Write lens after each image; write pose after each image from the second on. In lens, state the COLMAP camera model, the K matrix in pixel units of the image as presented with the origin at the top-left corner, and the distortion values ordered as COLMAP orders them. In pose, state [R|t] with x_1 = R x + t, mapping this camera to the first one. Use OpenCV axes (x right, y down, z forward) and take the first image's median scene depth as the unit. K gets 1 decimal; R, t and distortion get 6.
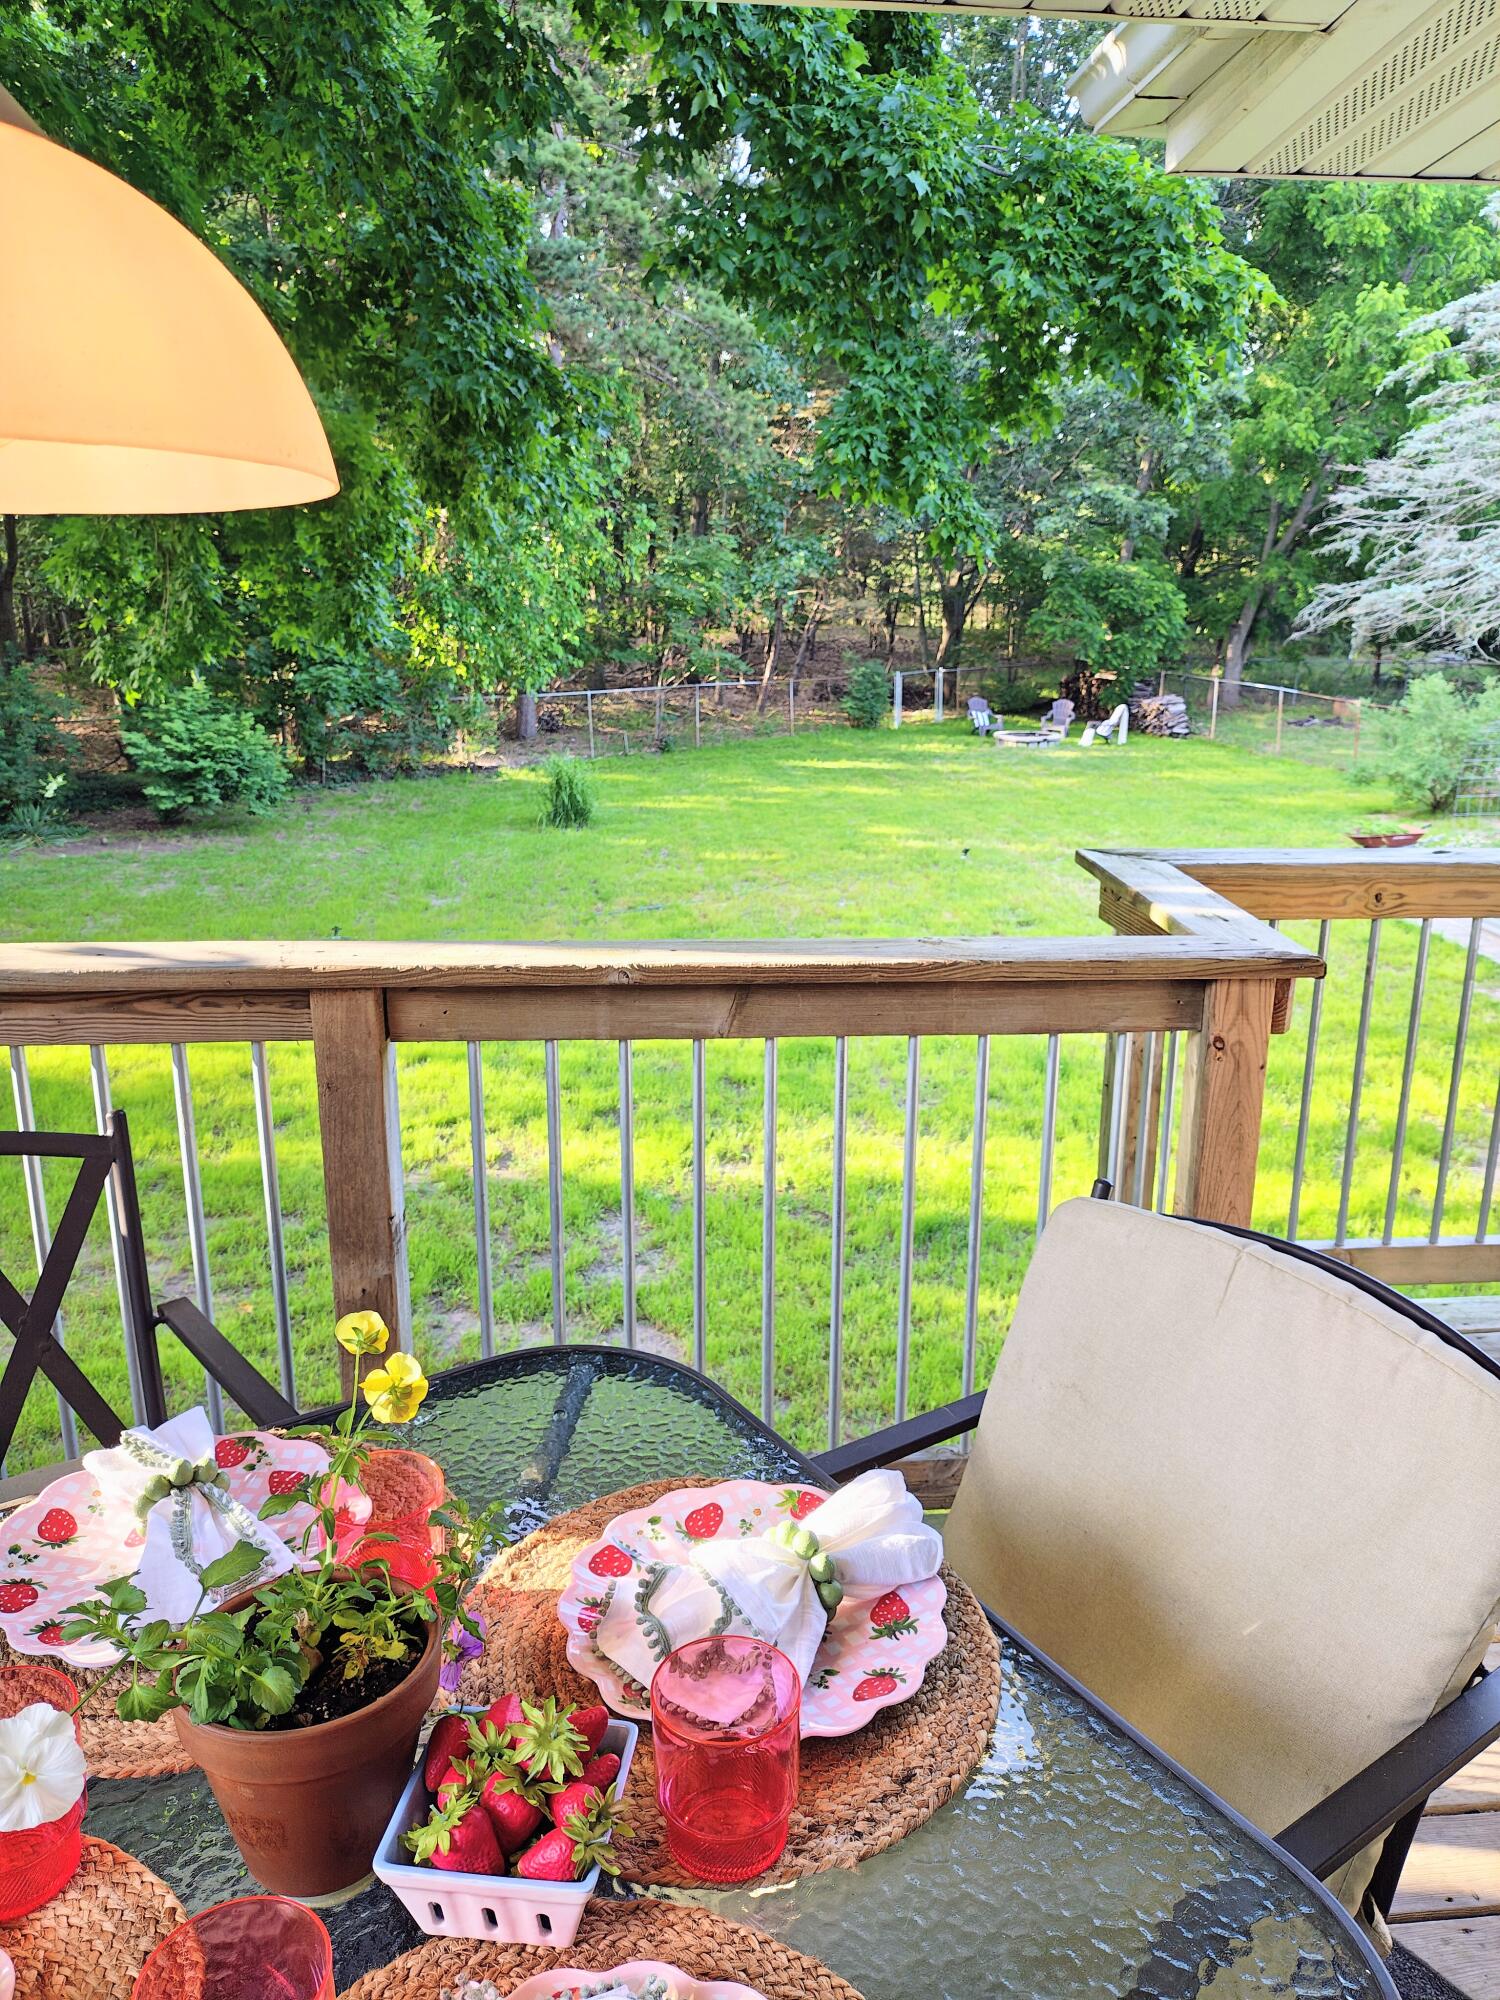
lens RADIAL K [[1475.1, 0, 756.9], [0, 1475.1, 988.7], [0, 0, 1]] dist [0.044197, -0.053012]
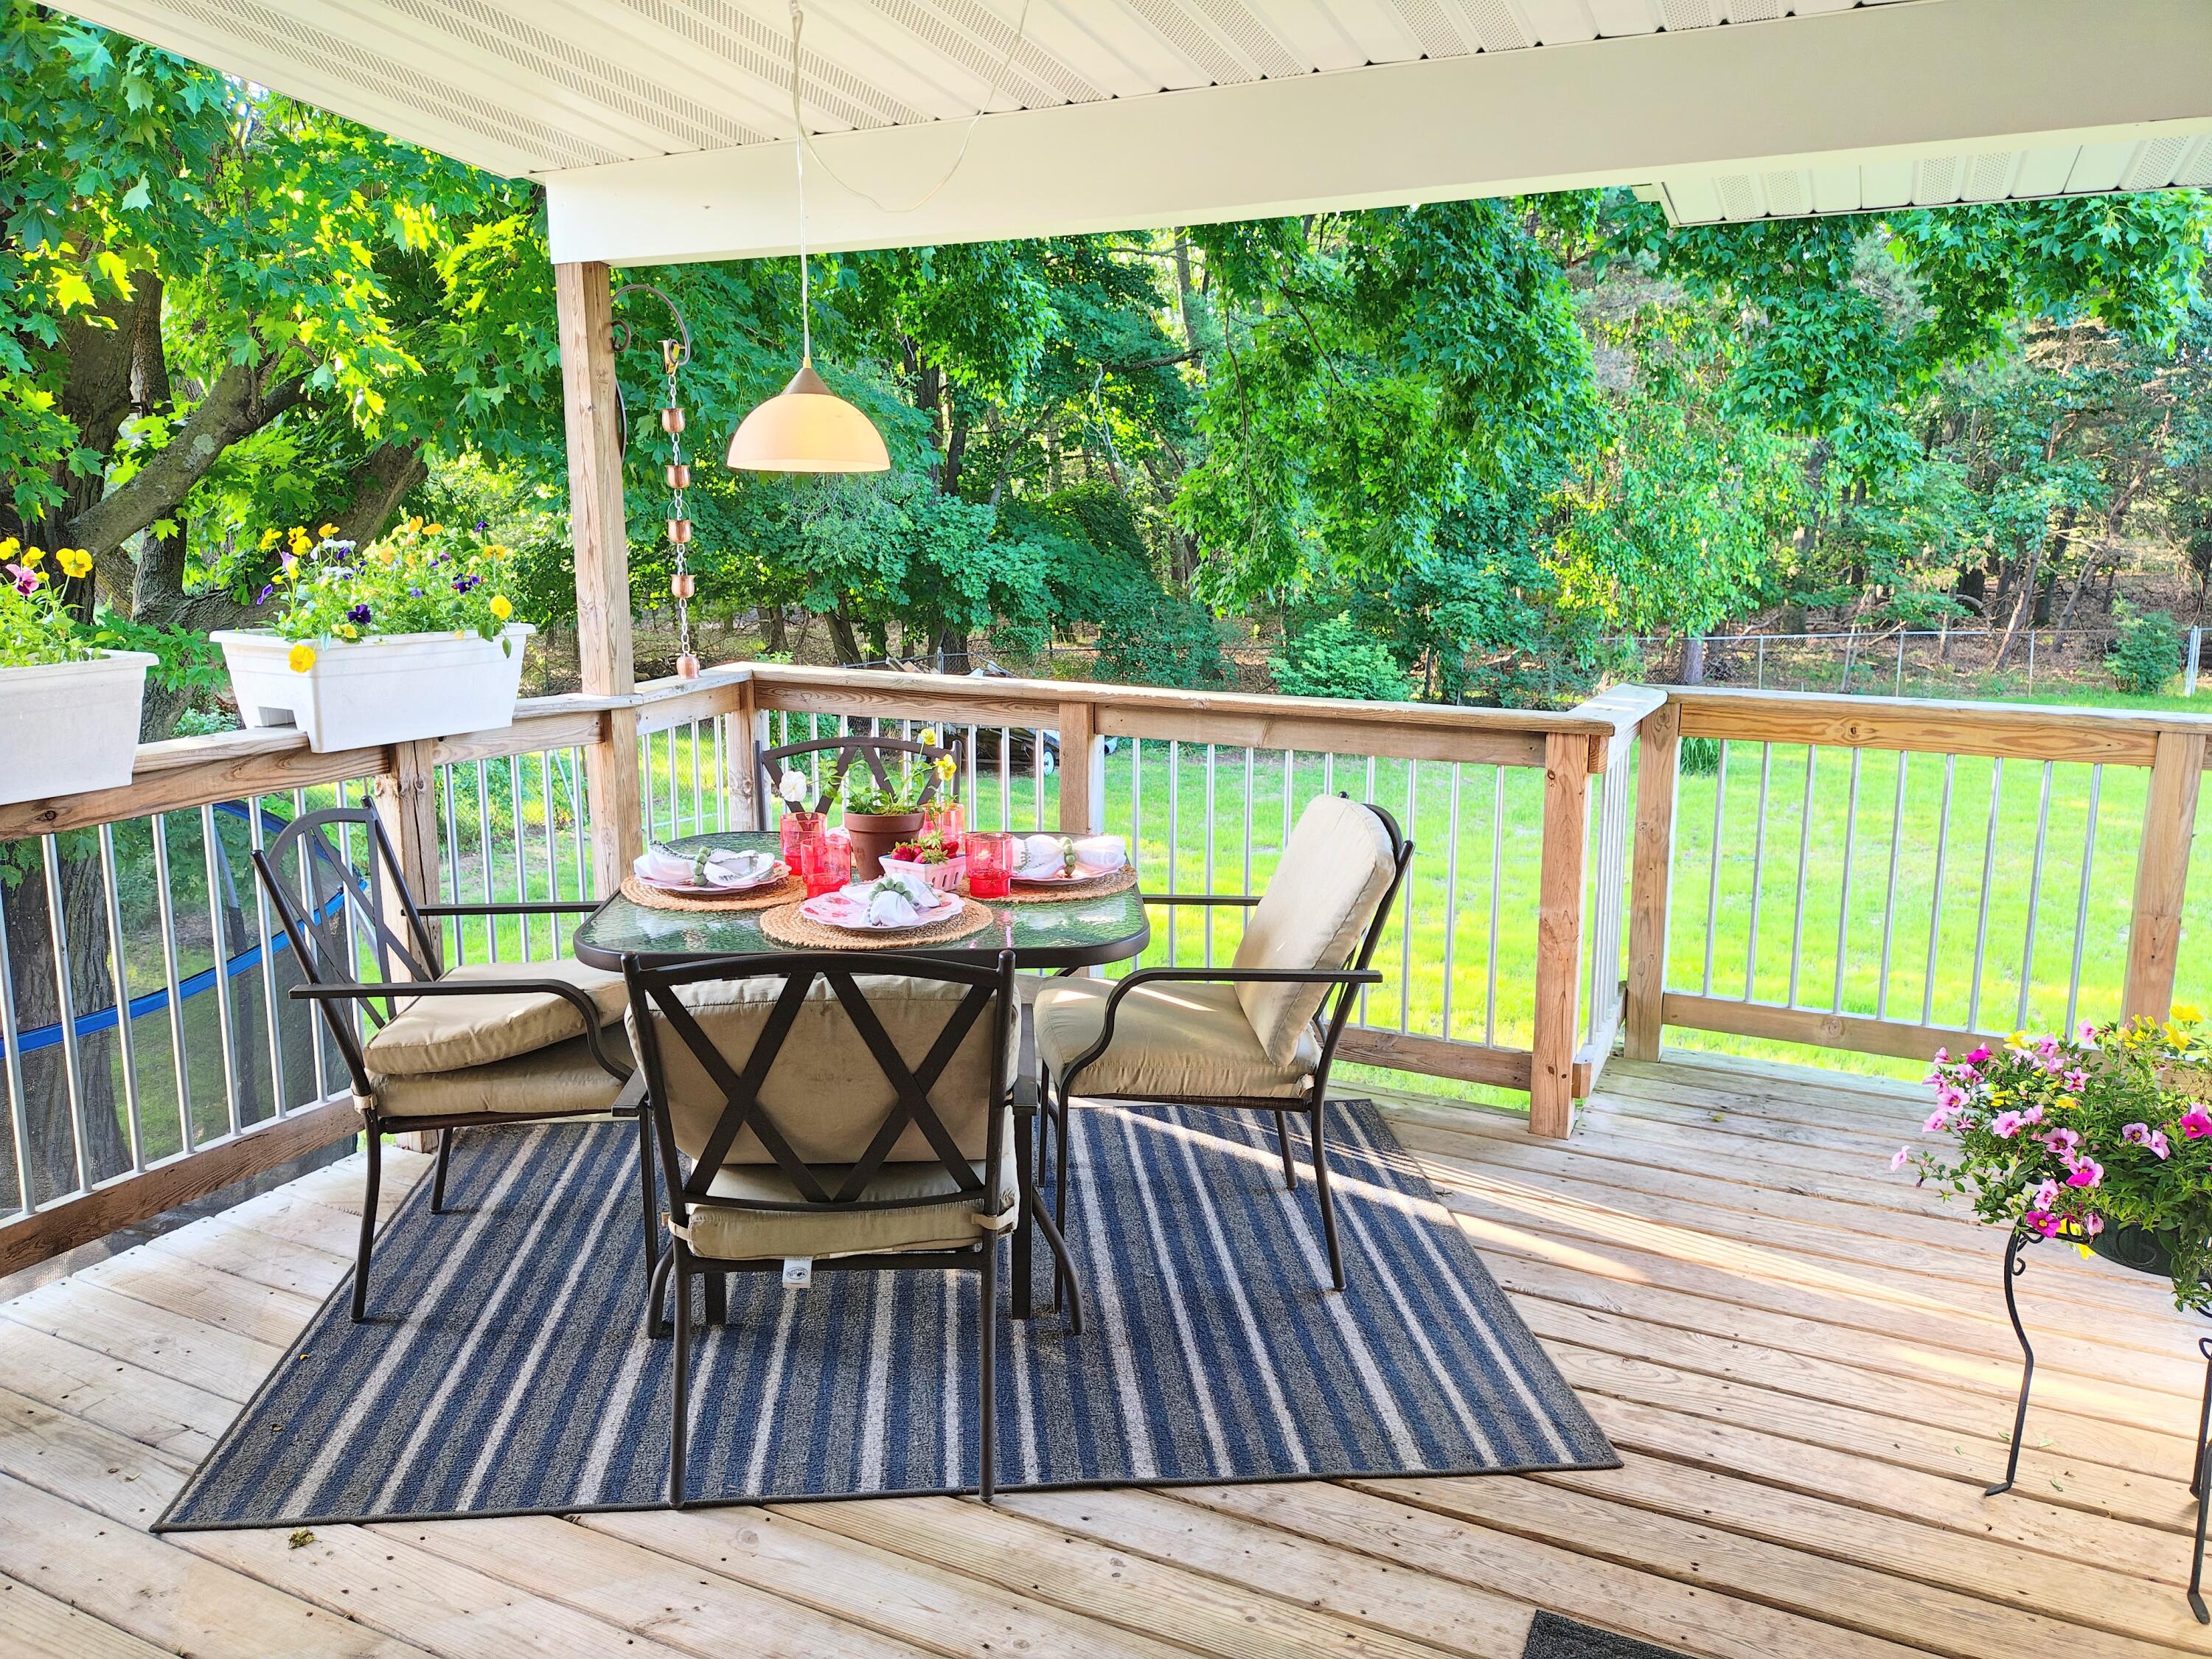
lens RADIAL K [[1631.5, 0, 1101.9], [0, 1631.5, 837.5], [0, 0, 1]] dist [0.044197, -0.053012]
pose [[0.856474, 0.090338, -0.508224, 0.091247], [-0.130677, 0.990441, -0.044166, 0.027948], [0.499376, 0.104240, 0.860091, -0.086942]]
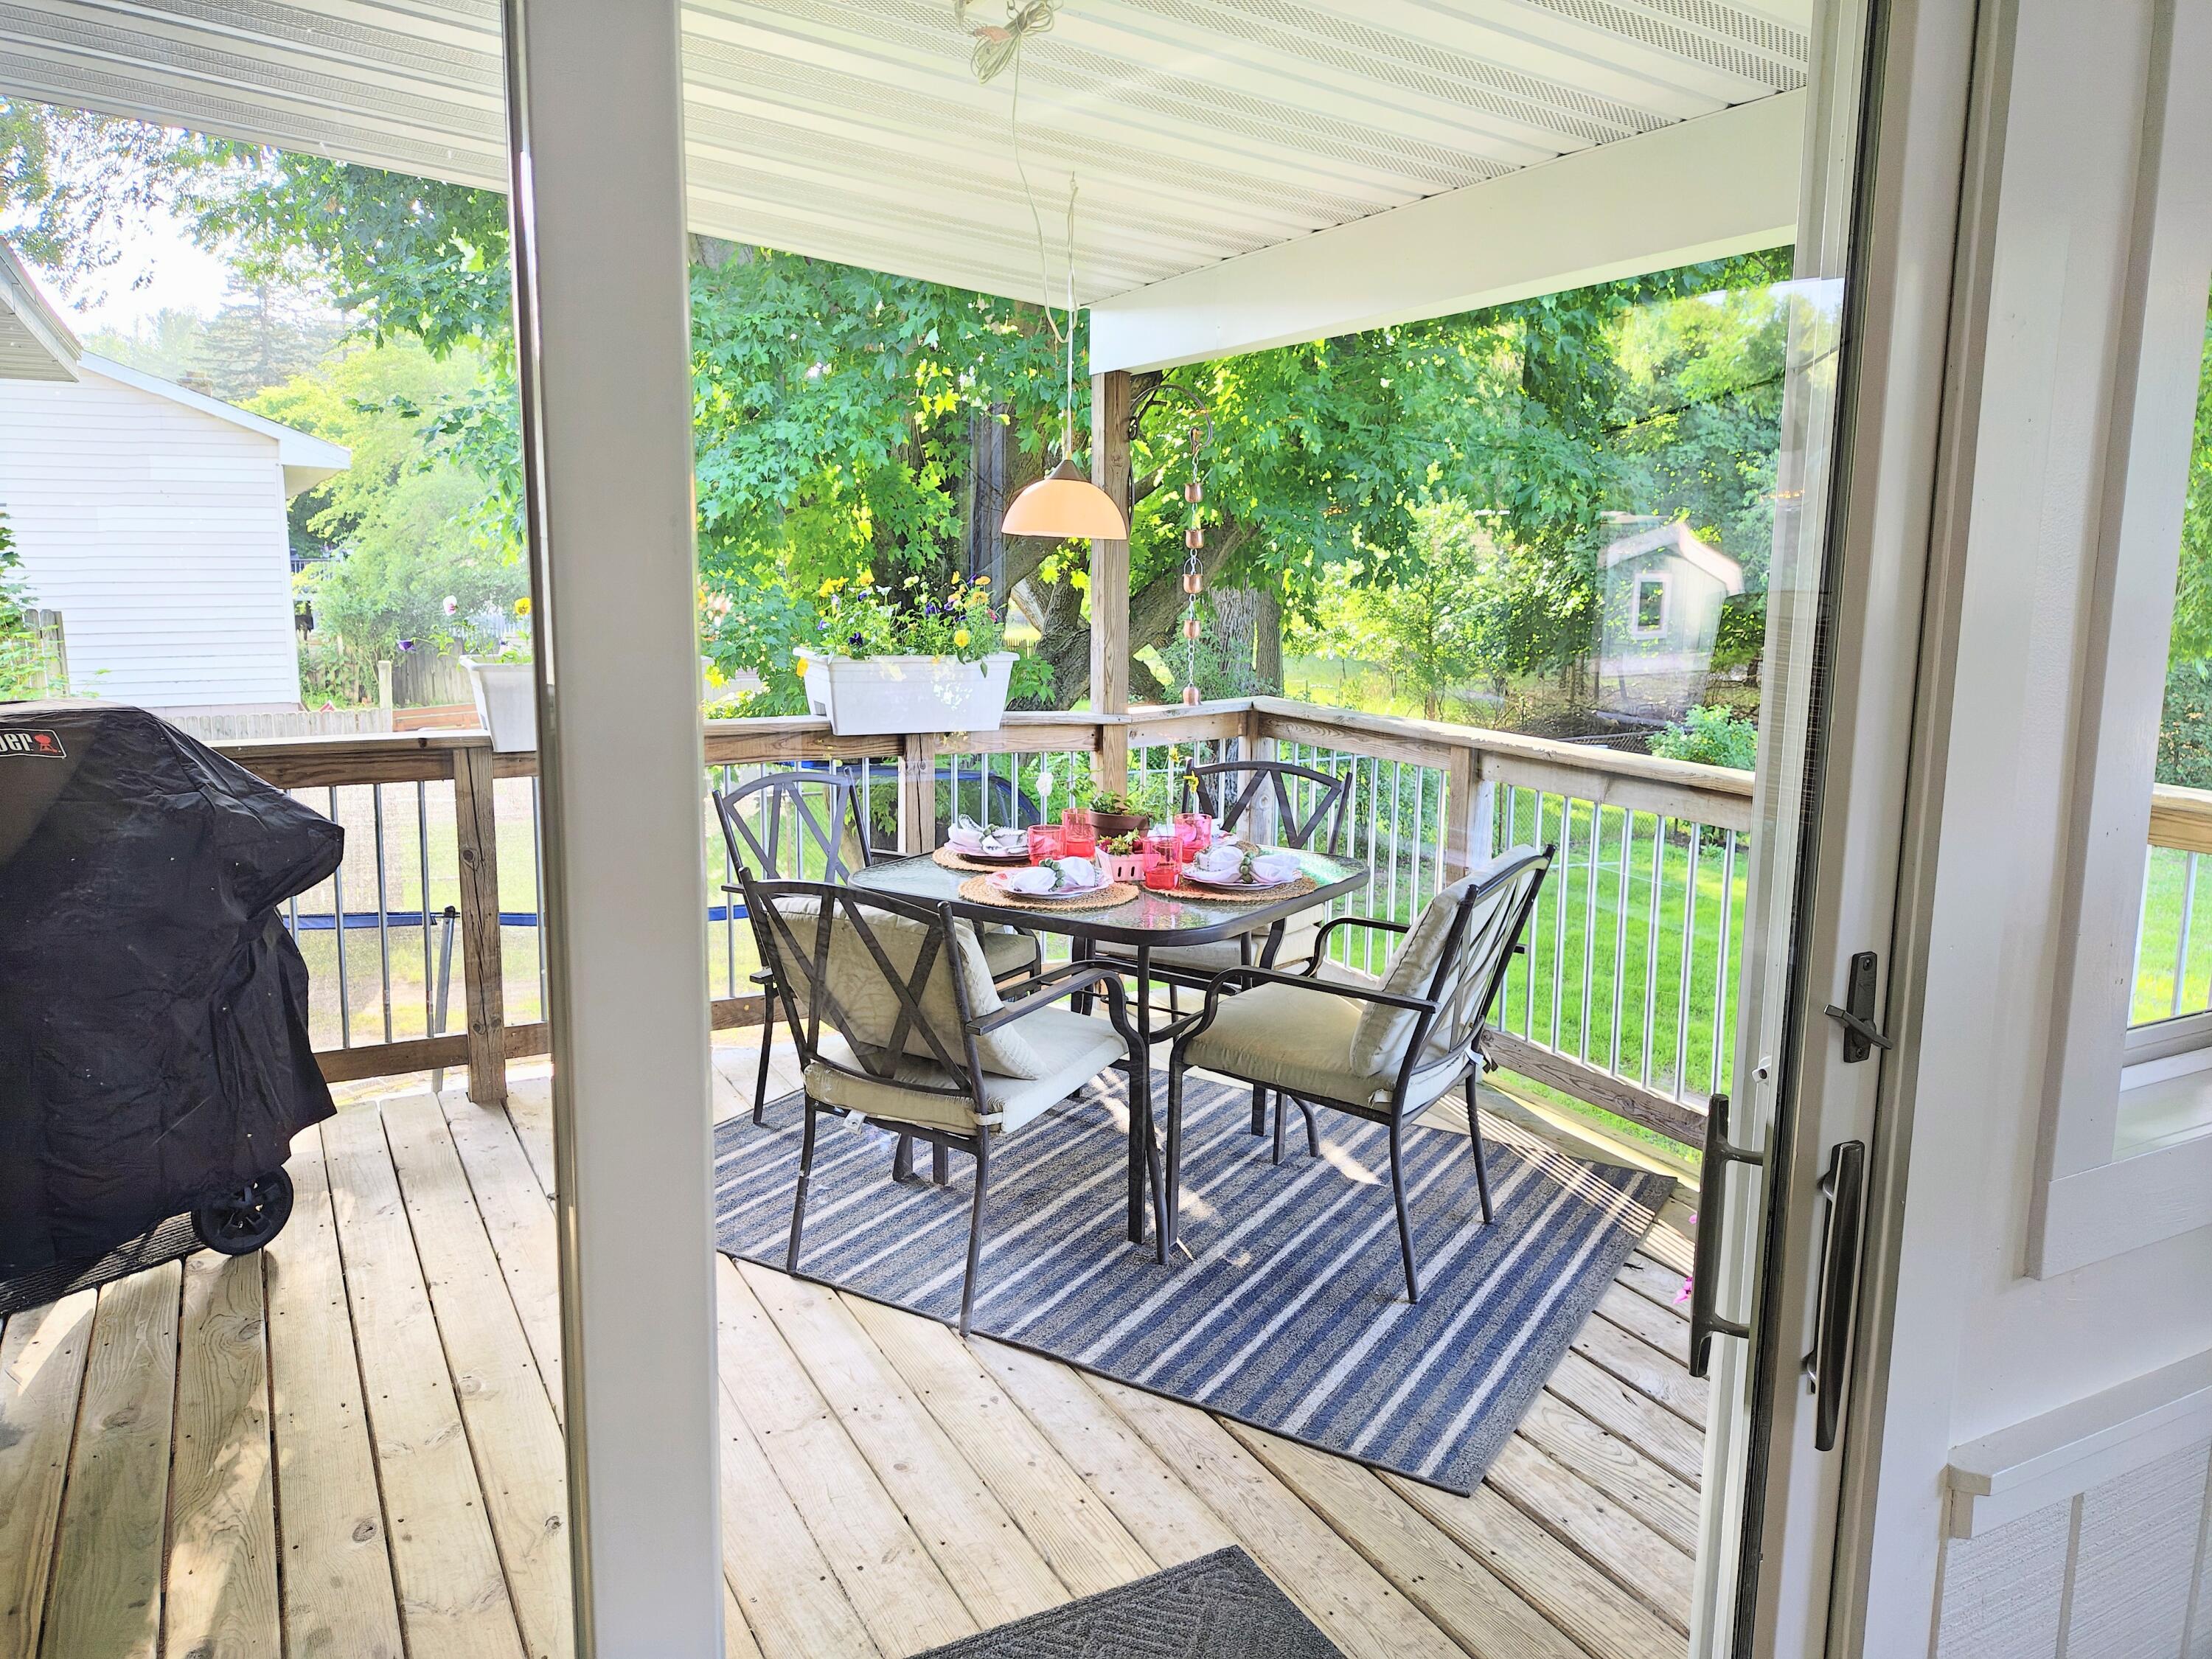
lens RADIAL K [[1631.5, 0, 1089.9], [0, 1631.5, 818.3], [0, 0, 1]] dist [0.044197, -0.053012]
pose [[0.369166, 0.139962, -0.918764, 0.175434], [-0.255458, 0.965796, 0.044483, 0.013292], [0.893565, 0.218284, 0.392293, -0.038322]]
